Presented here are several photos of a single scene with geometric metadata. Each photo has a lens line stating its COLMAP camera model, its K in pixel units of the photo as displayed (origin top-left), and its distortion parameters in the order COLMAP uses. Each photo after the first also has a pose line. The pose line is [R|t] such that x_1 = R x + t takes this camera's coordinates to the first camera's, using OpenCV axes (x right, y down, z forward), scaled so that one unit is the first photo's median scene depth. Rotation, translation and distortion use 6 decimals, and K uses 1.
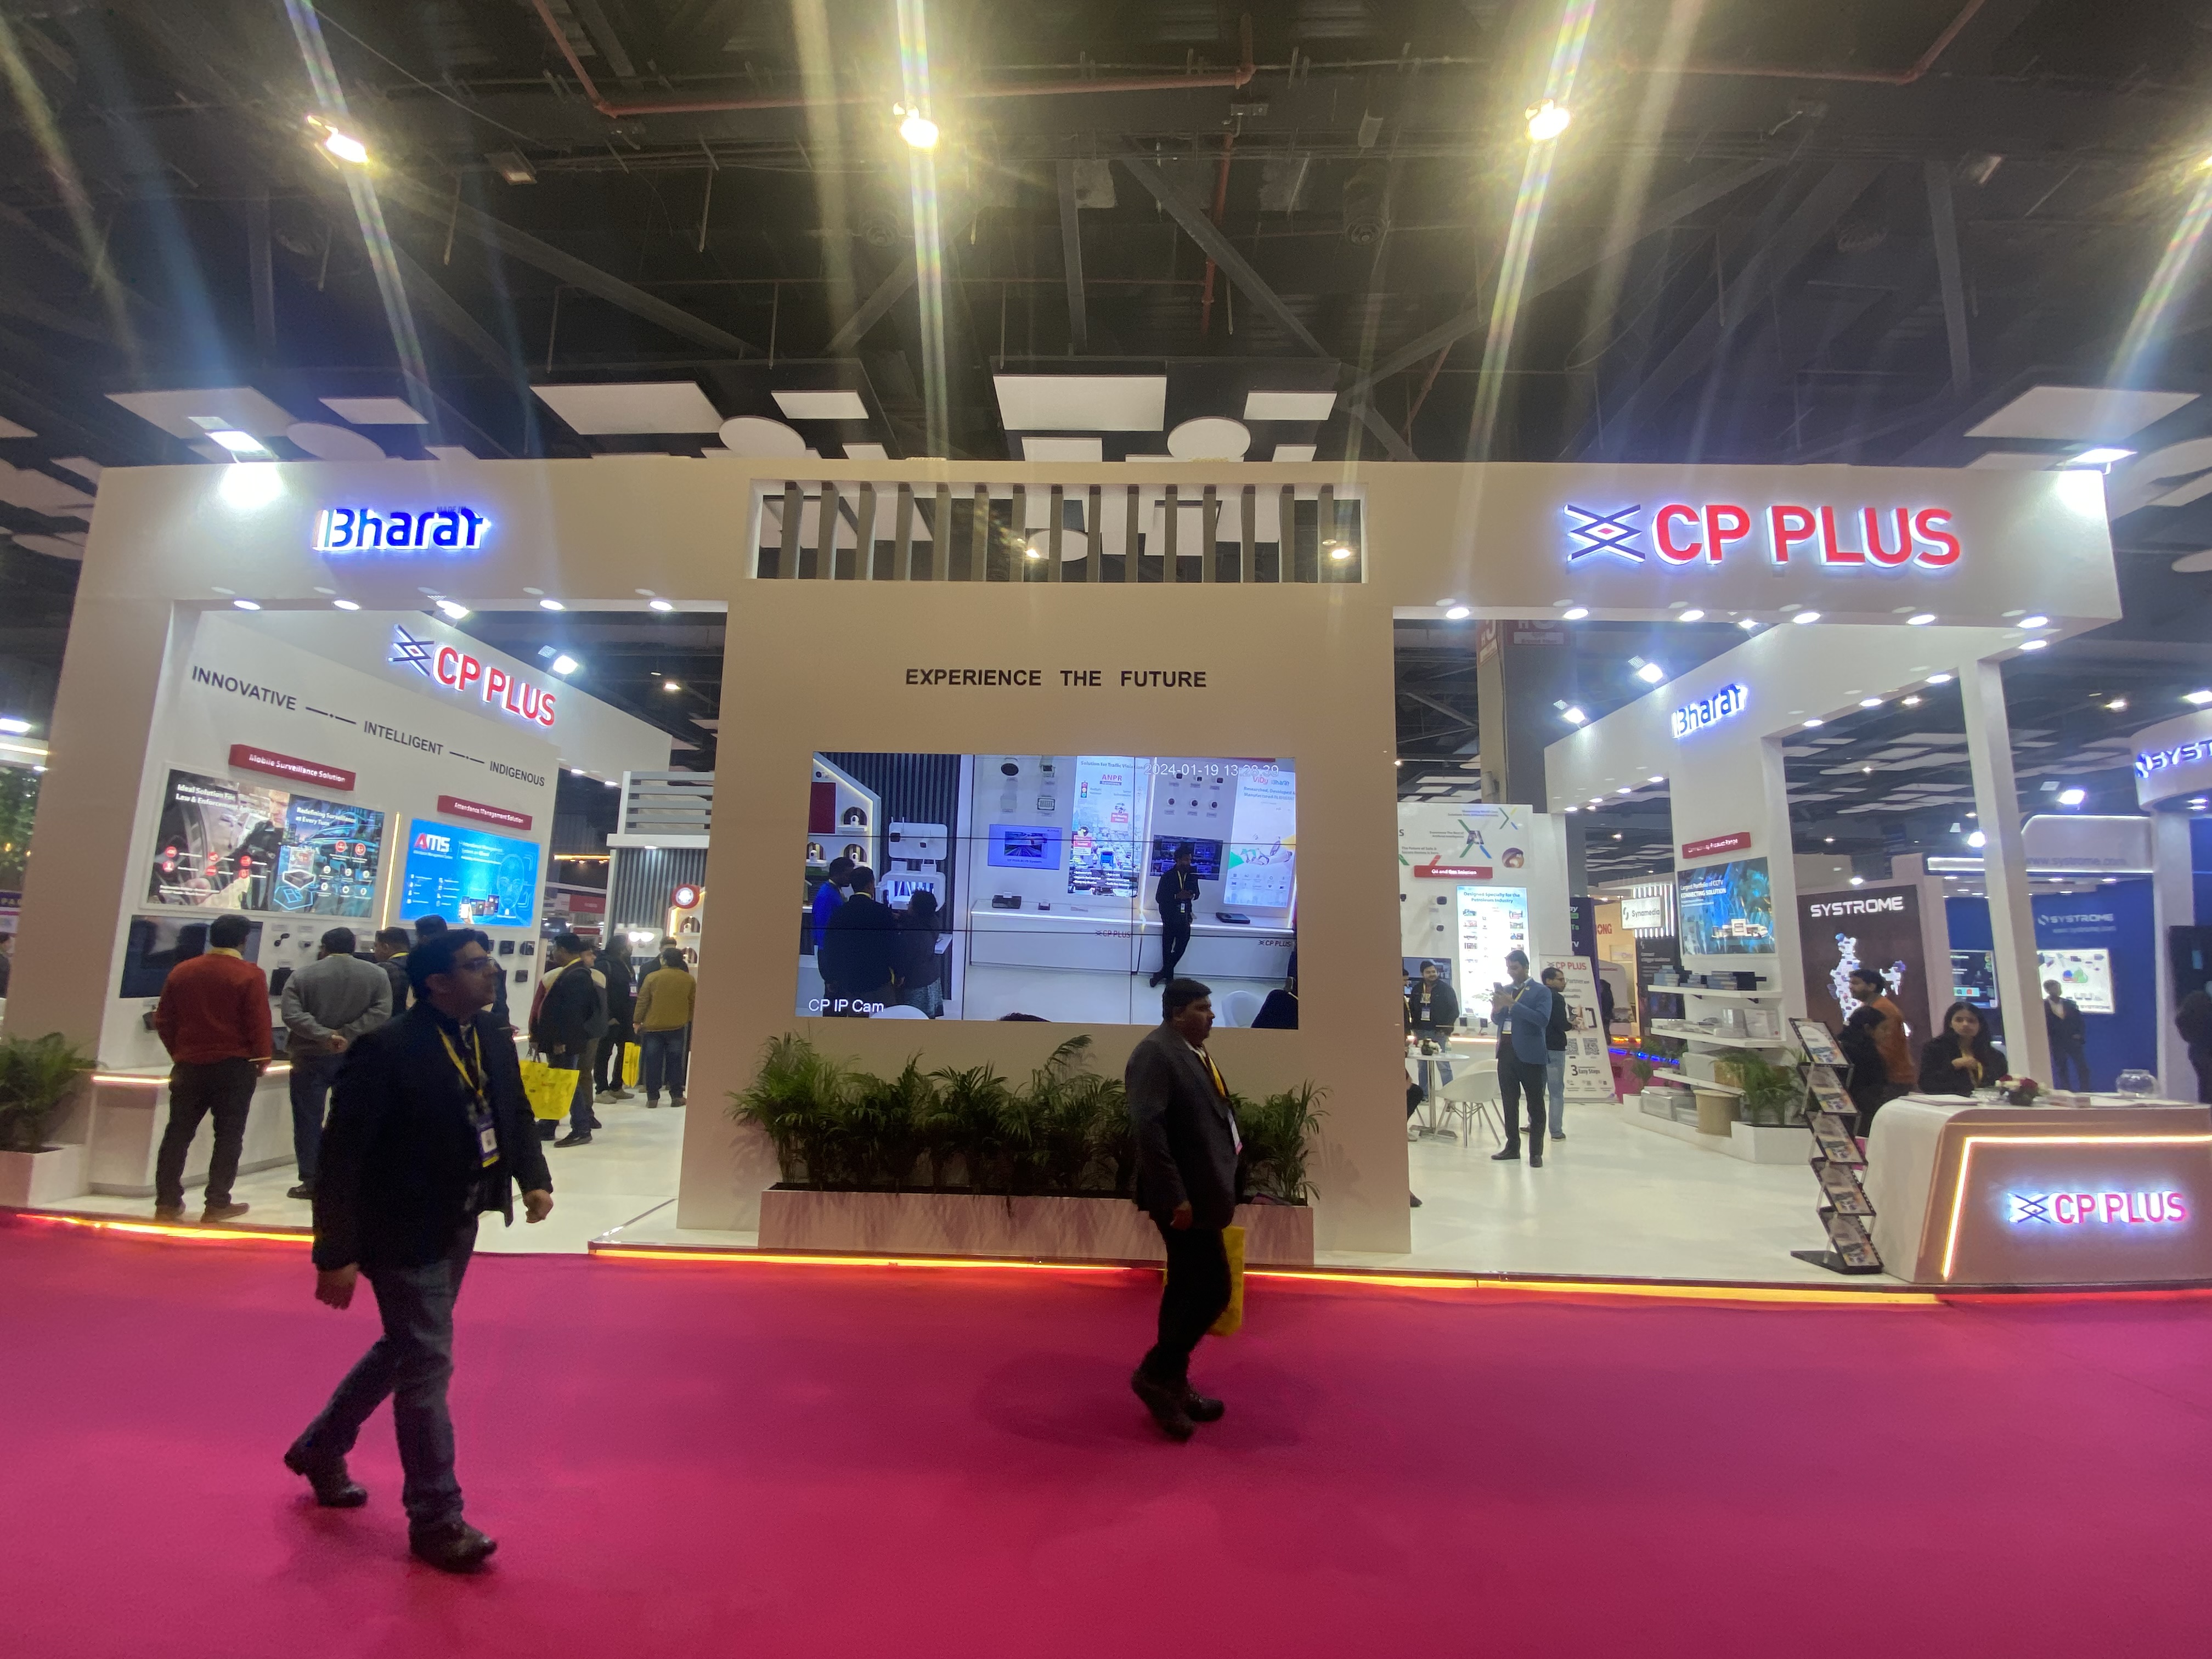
lens RADIAL K [[900.3, 0, 1101.3], [0, 900.3, 831.4], [0, 0, 1]] dist [0.000280, -0.000036]
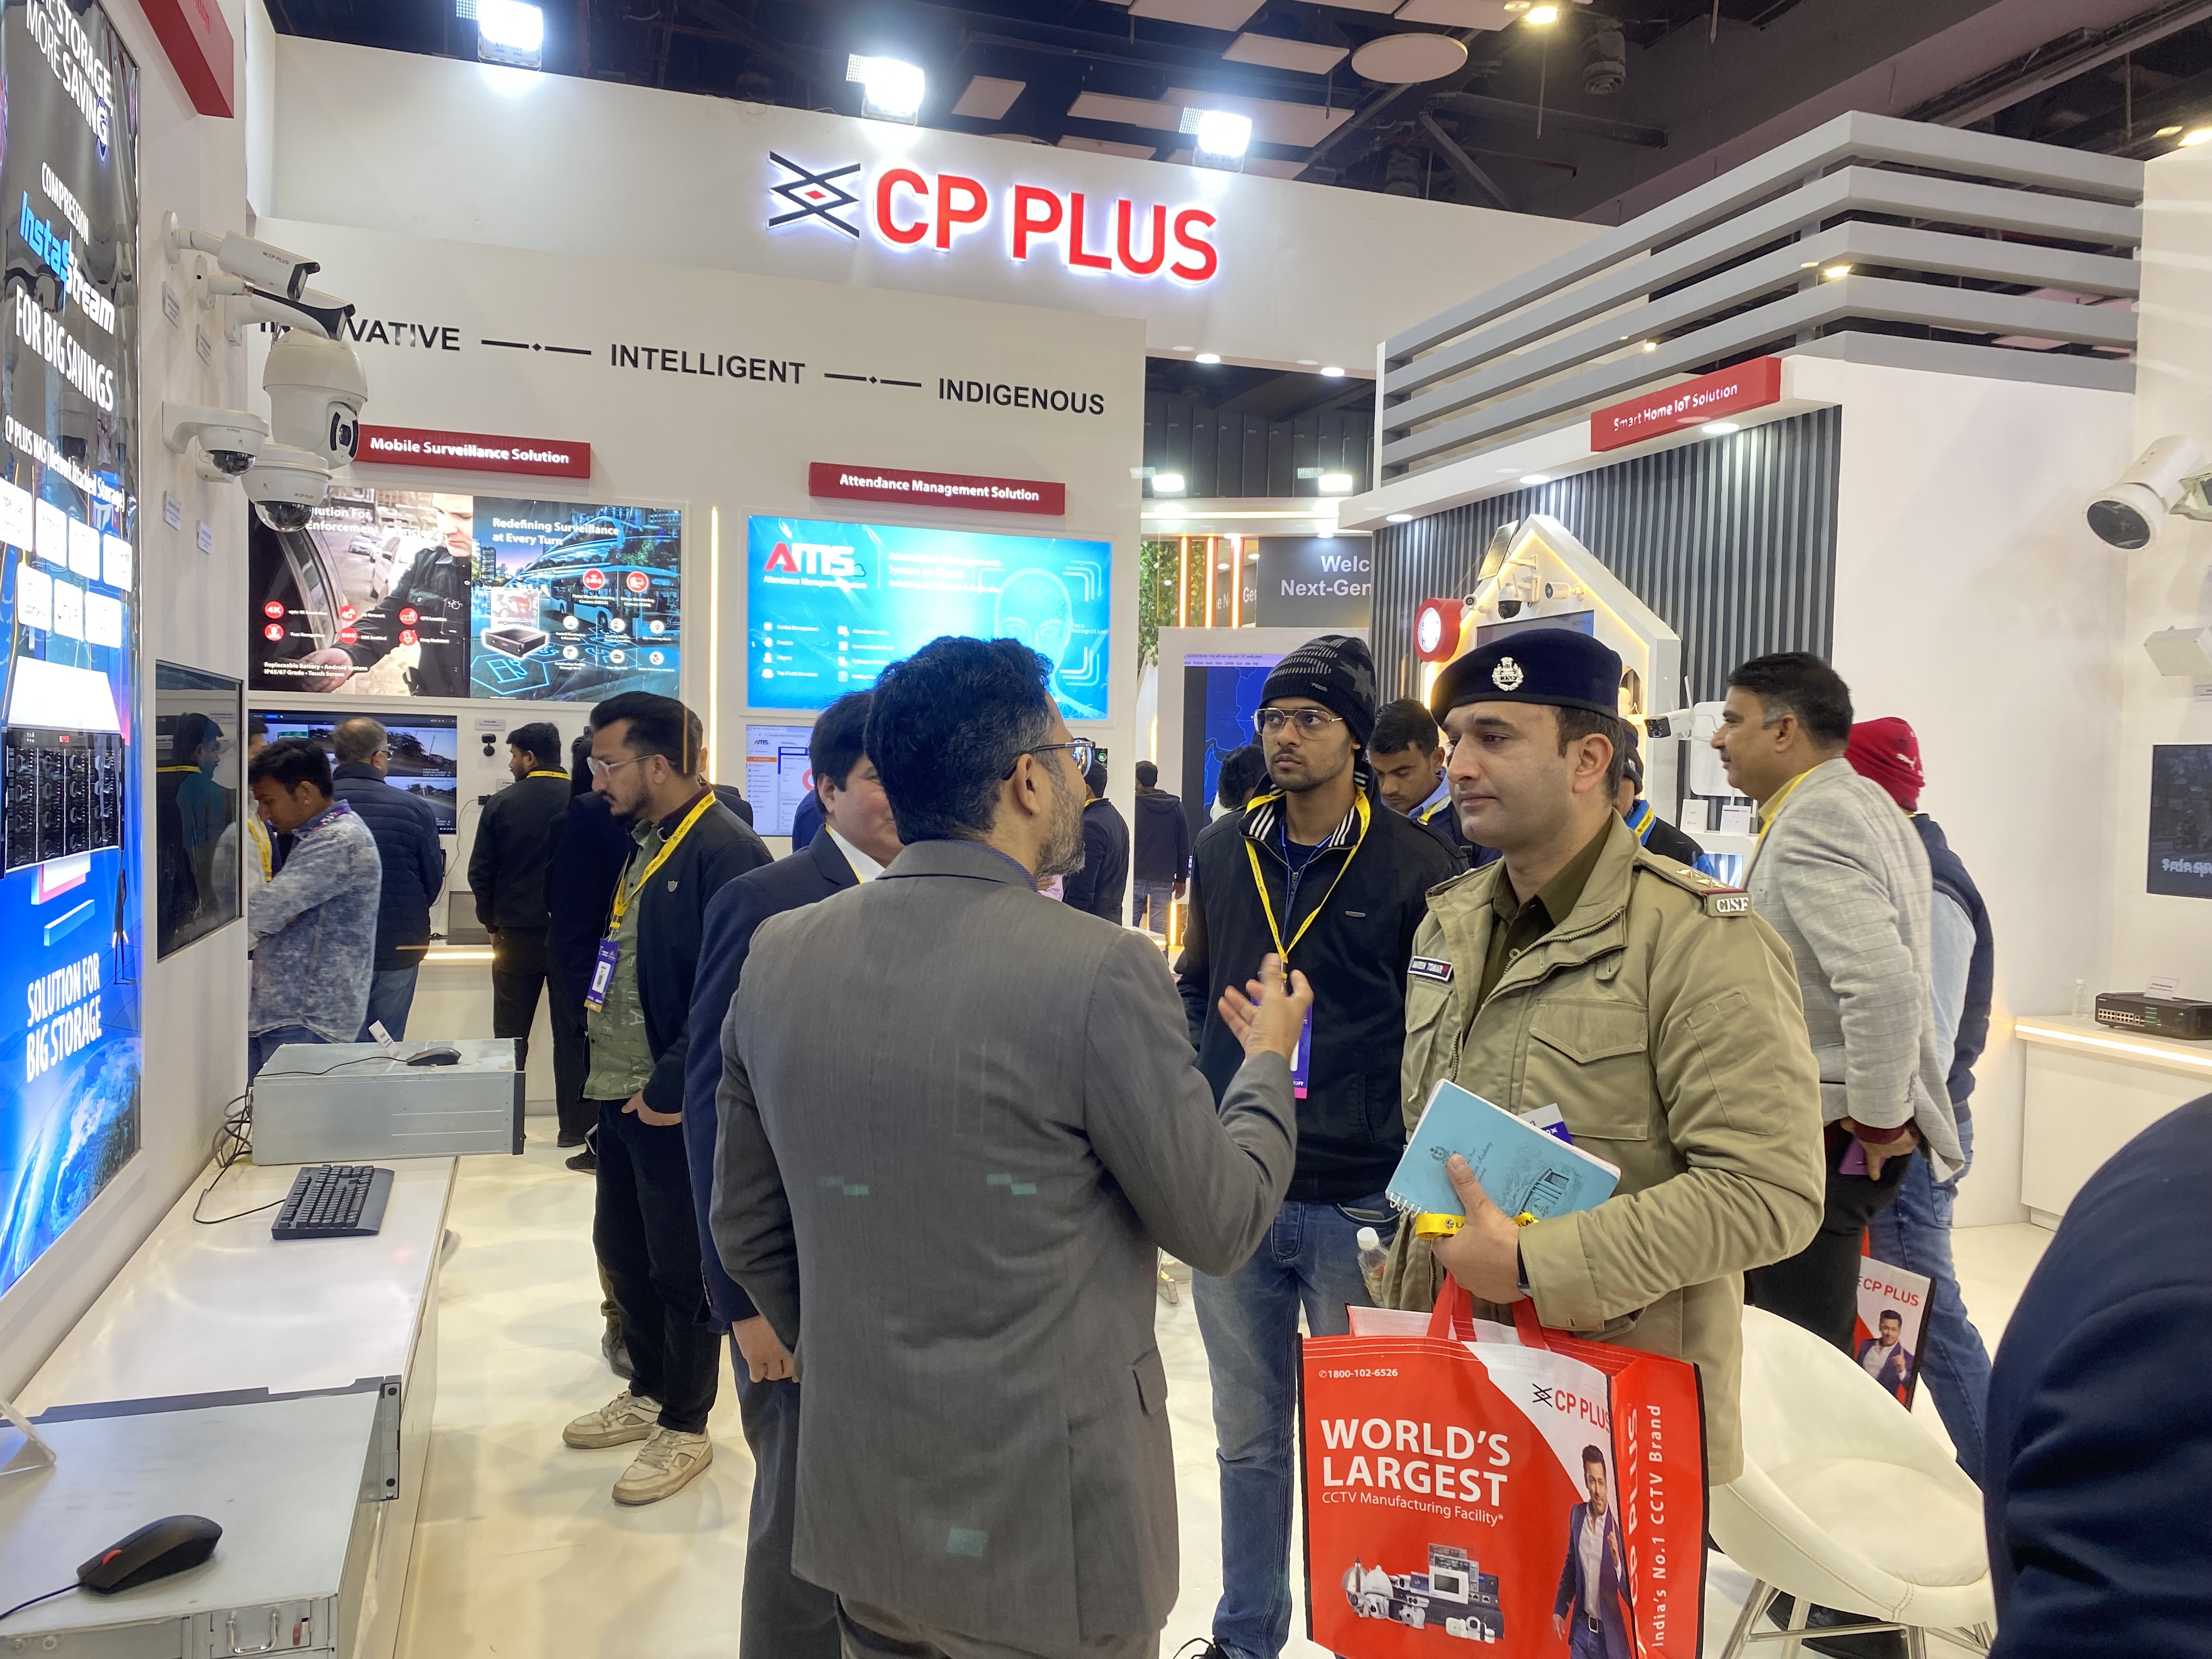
lens RADIAL K [[1671.6, 0, 1104.1], [0, 1671.6, 836.8], [0, 0, 1]] dist [0.041784, -0.004730]
pose [[0.351468, 0.019033, -0.936006, 0.253247], [0.125526, 0.989808, 0.067262, 0.144599], [0.927746, -0.141134, 0.345497, 0.907277]]
